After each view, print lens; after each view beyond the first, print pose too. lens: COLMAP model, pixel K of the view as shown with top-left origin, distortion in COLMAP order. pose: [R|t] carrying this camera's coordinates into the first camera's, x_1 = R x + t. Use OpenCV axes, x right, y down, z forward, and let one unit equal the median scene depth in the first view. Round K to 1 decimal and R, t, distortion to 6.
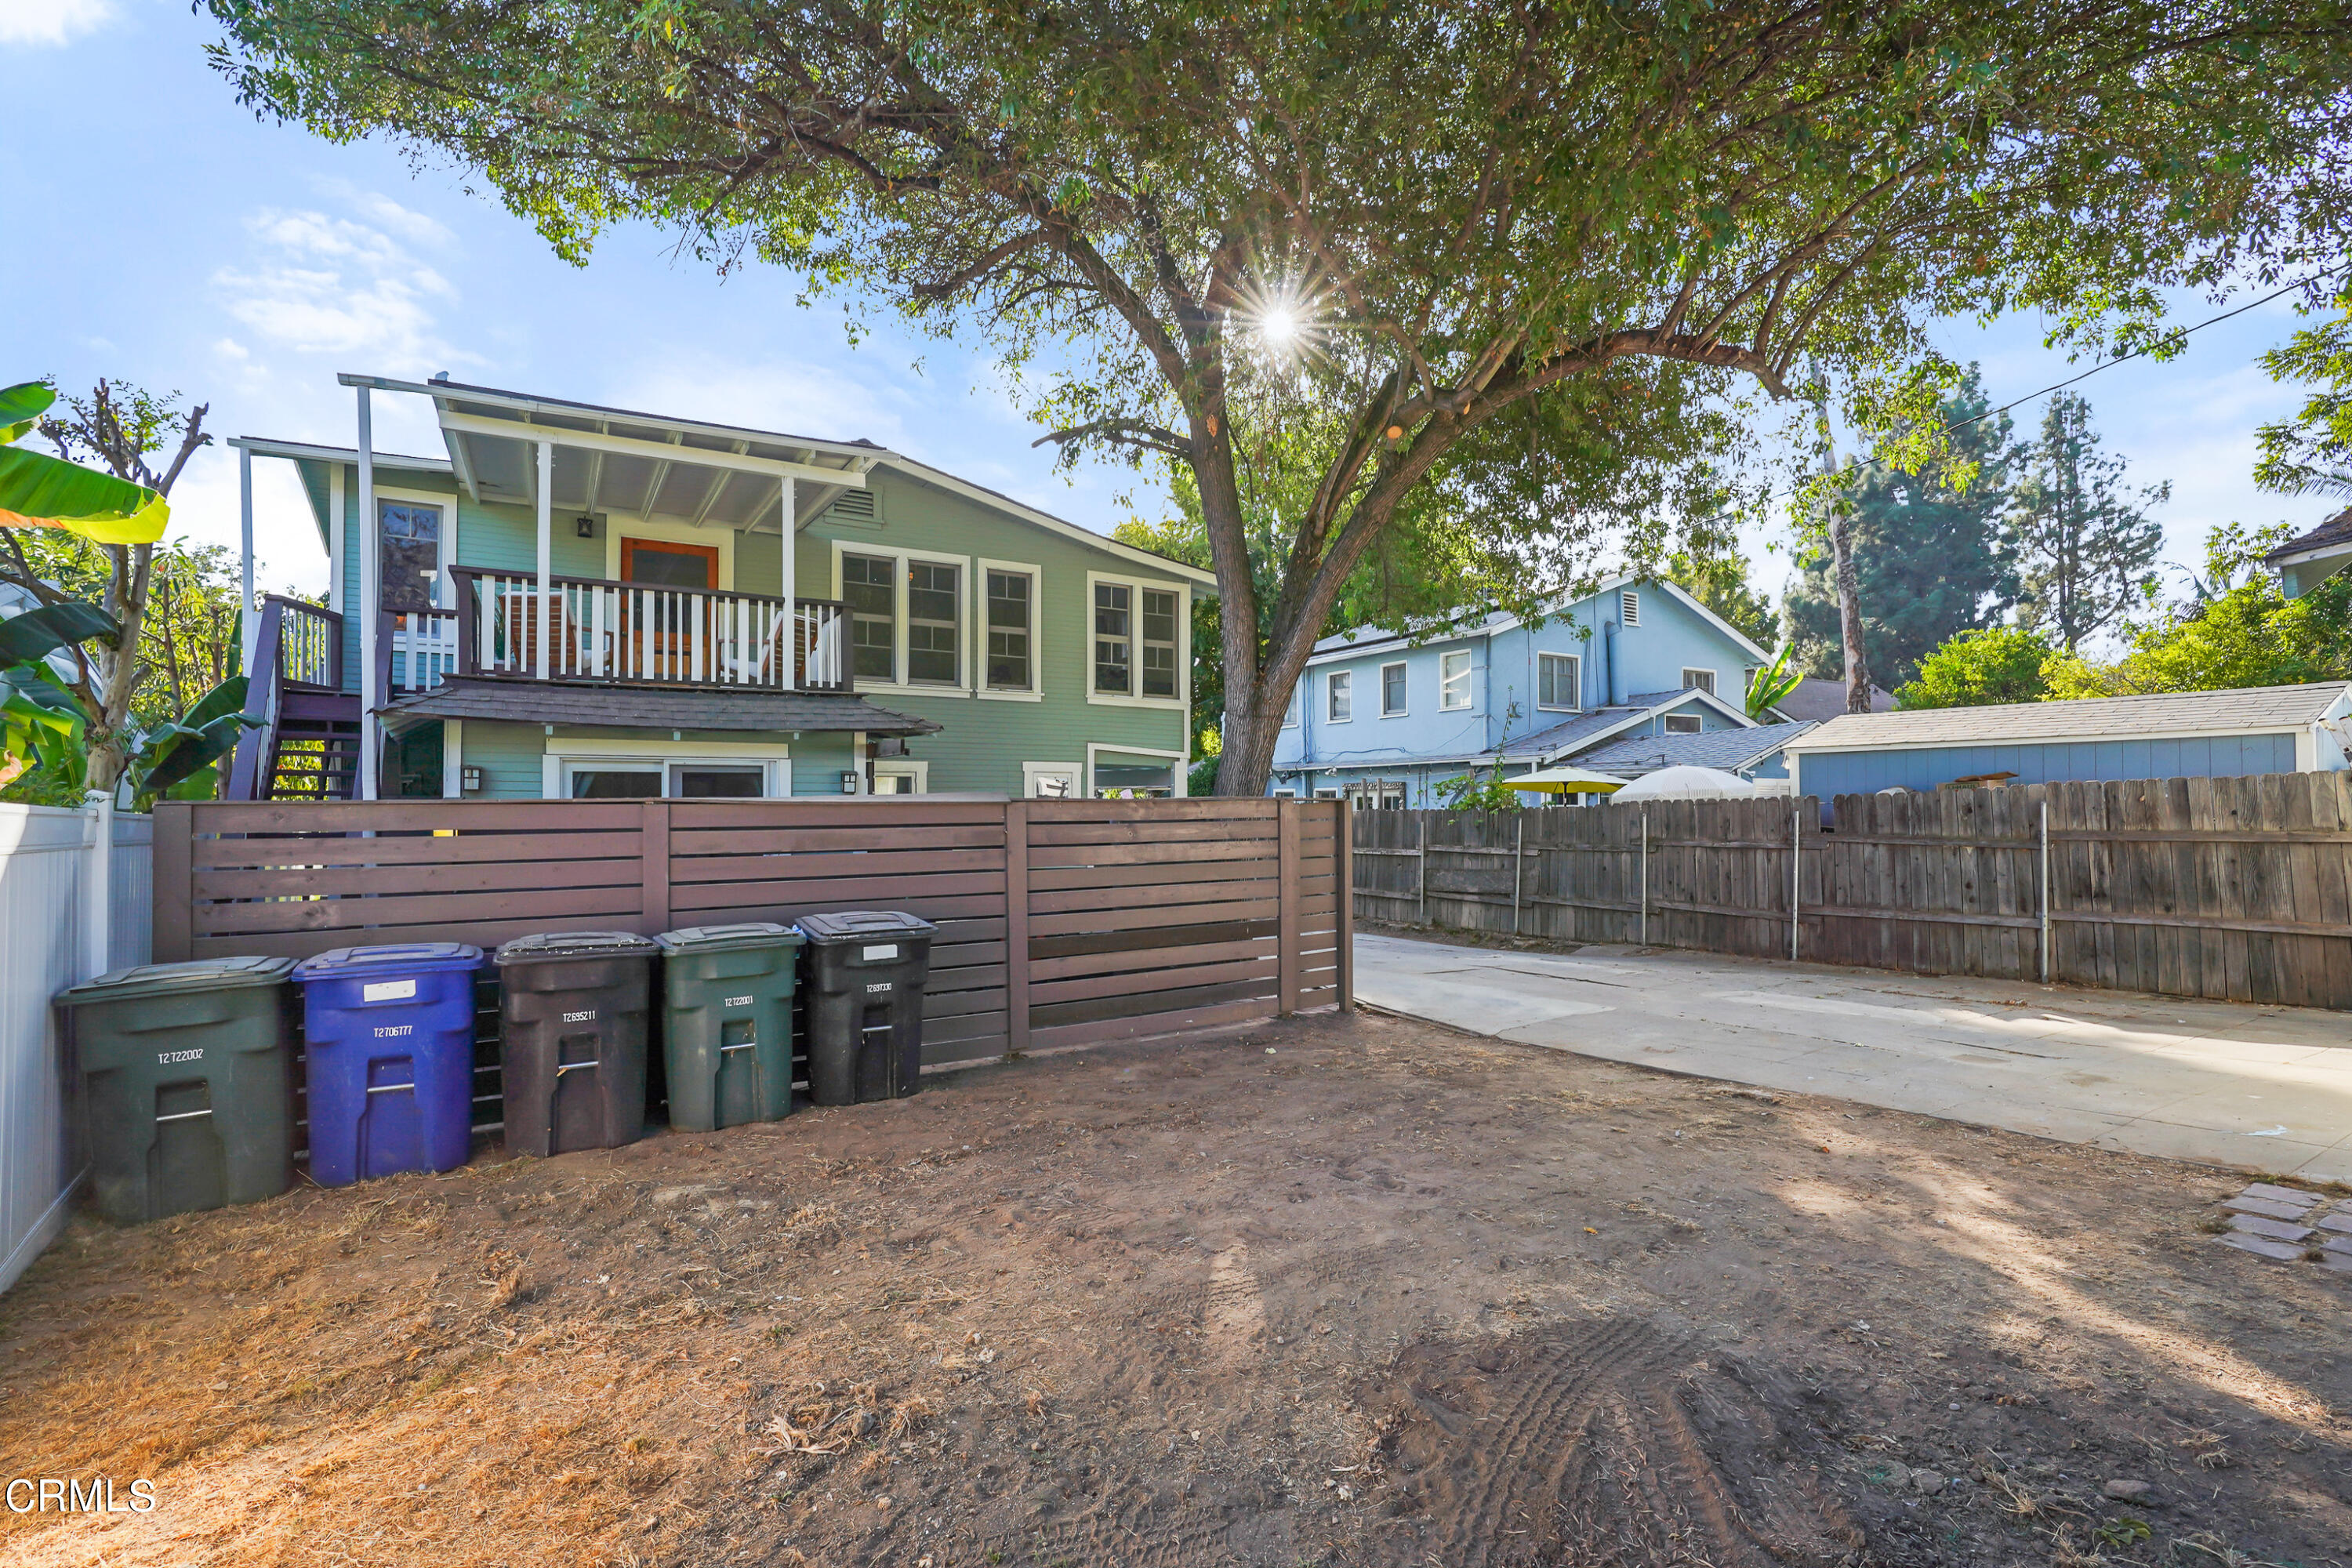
lens RADIAL K [[1068.0, 0, 1172.3], [0, 1068.0, 790.7], [0, 0, 1]] dist [0.000715, -0.000640]
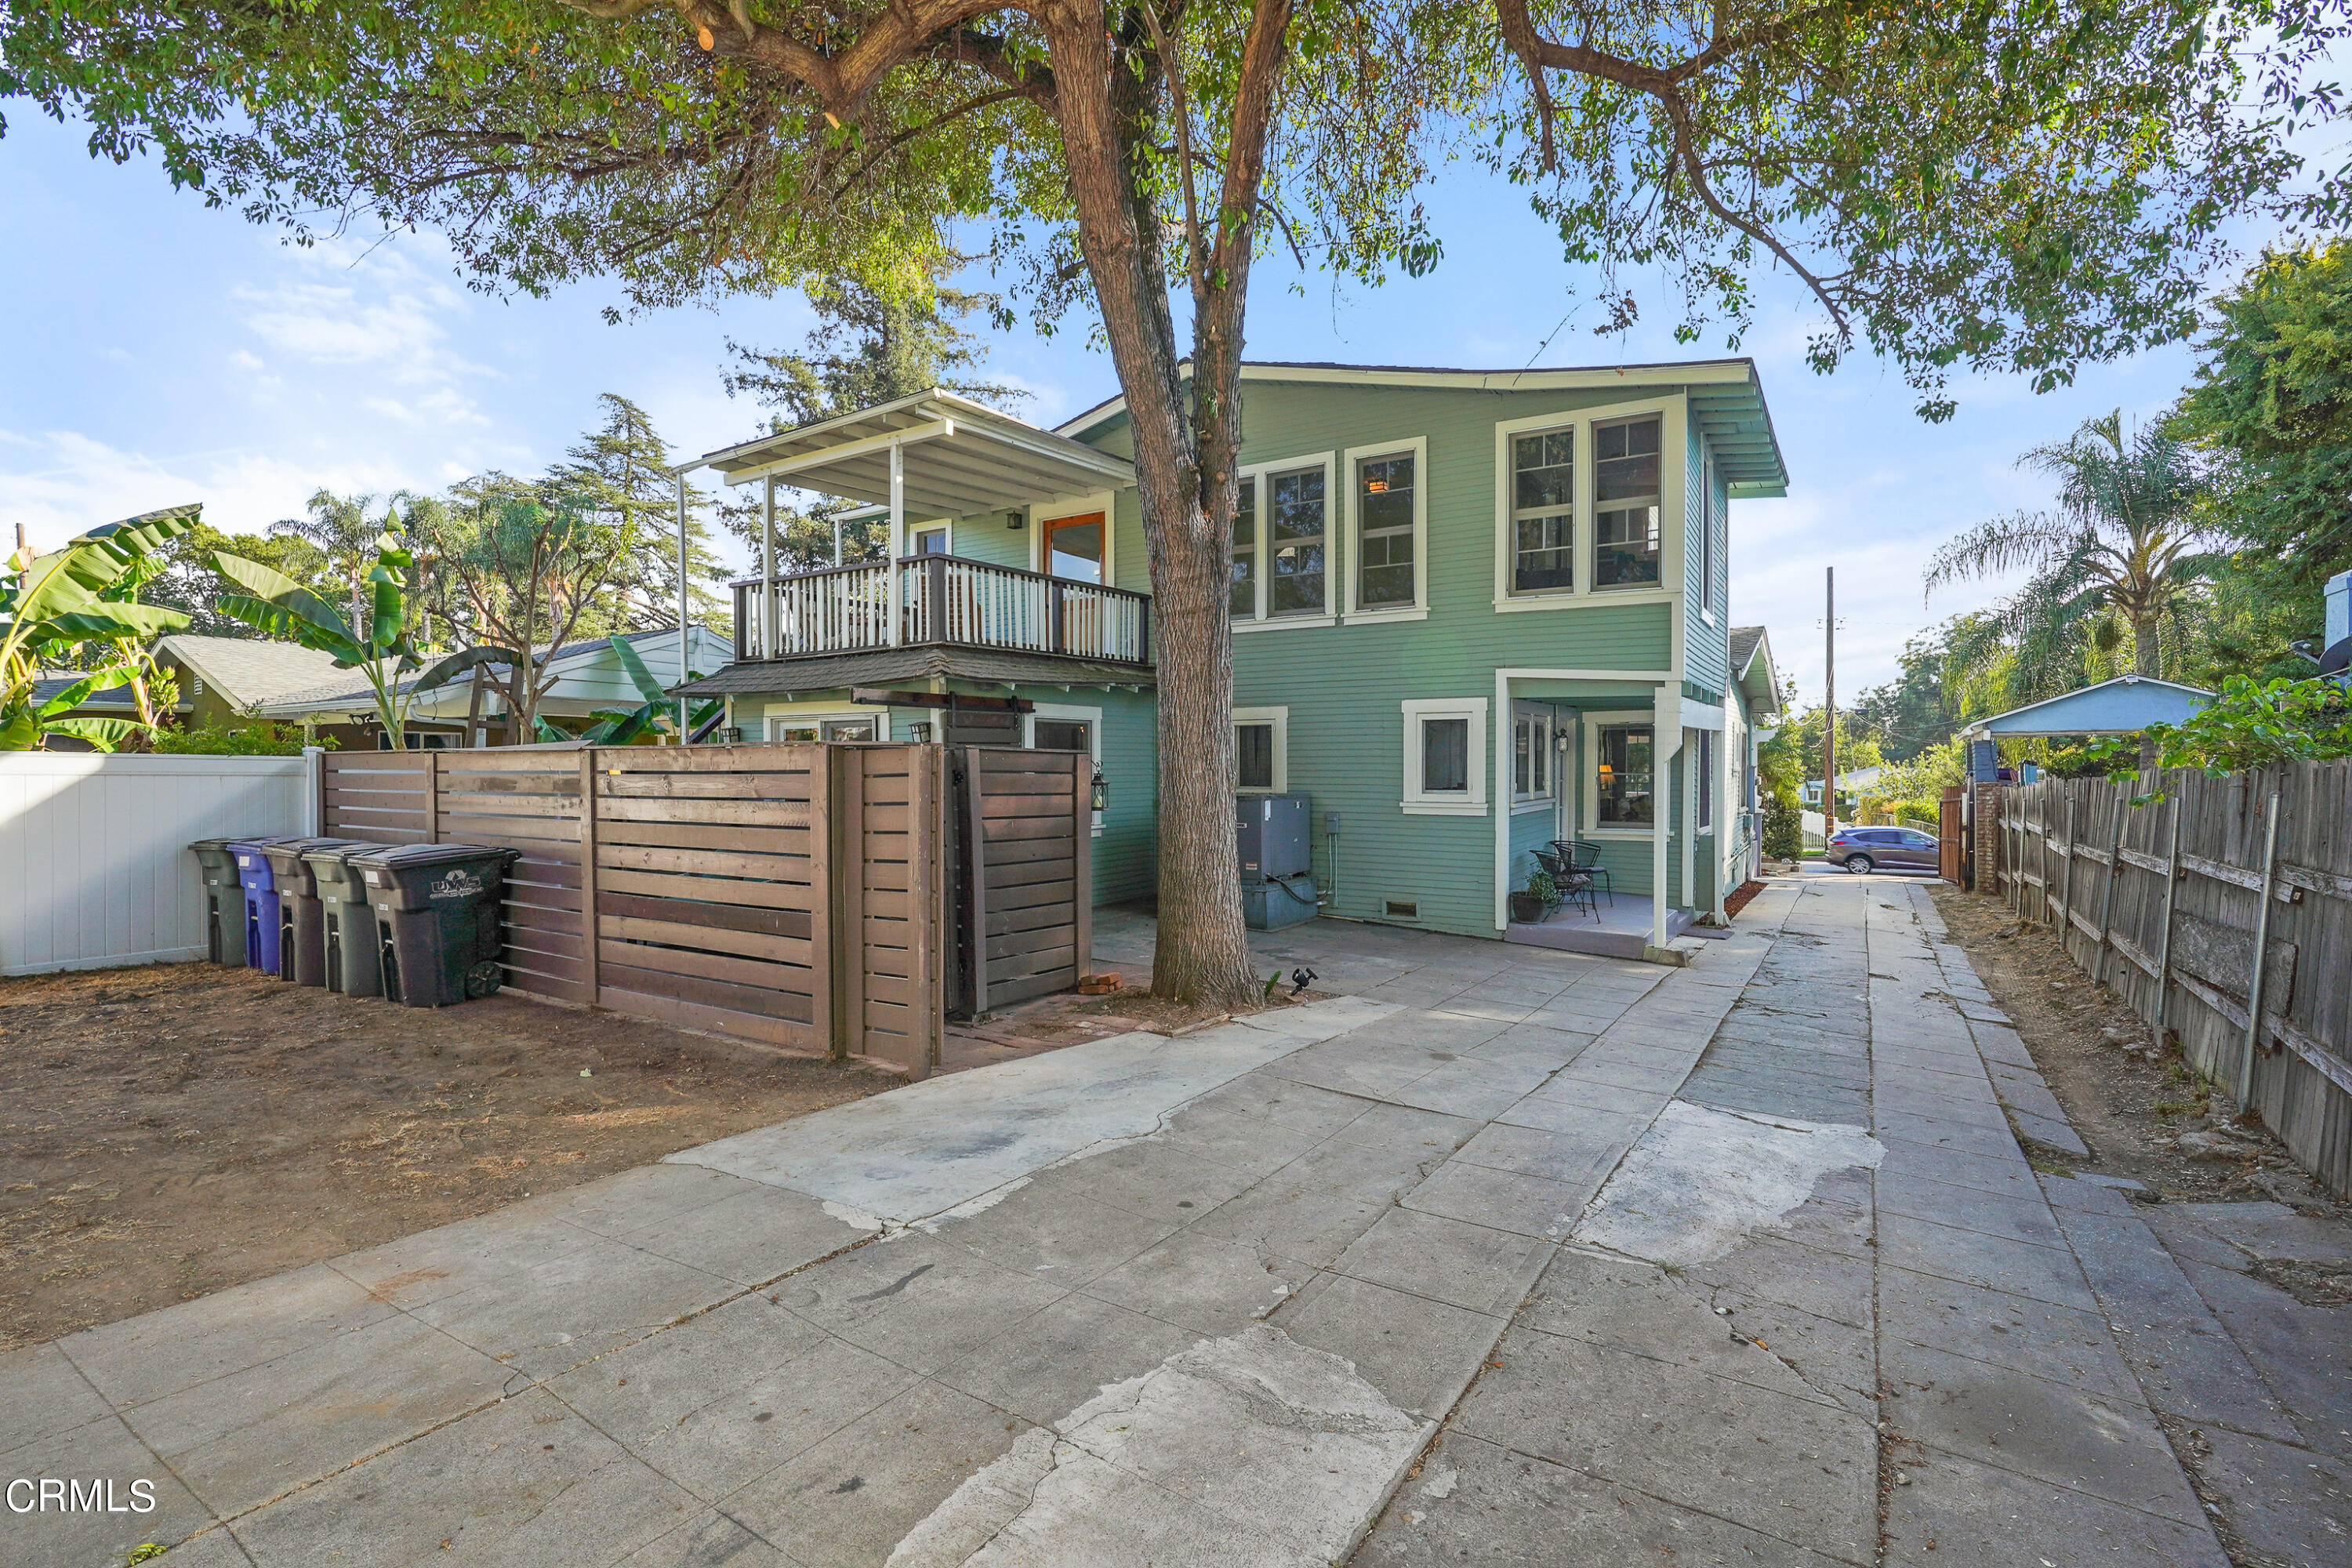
lens RADIAL K [[1068.0, 0, 1177.4], [0, 1068.0, 778.5], [0, 0, 1]] dist [0.000715, -0.000640]
pose [[0.416219, 0.025664, -0.908902, 0.505565], [0.006705, 0.999488, 0.031293, 0.004243], [0.909240, -0.019119, 0.415834, 0.544667]]
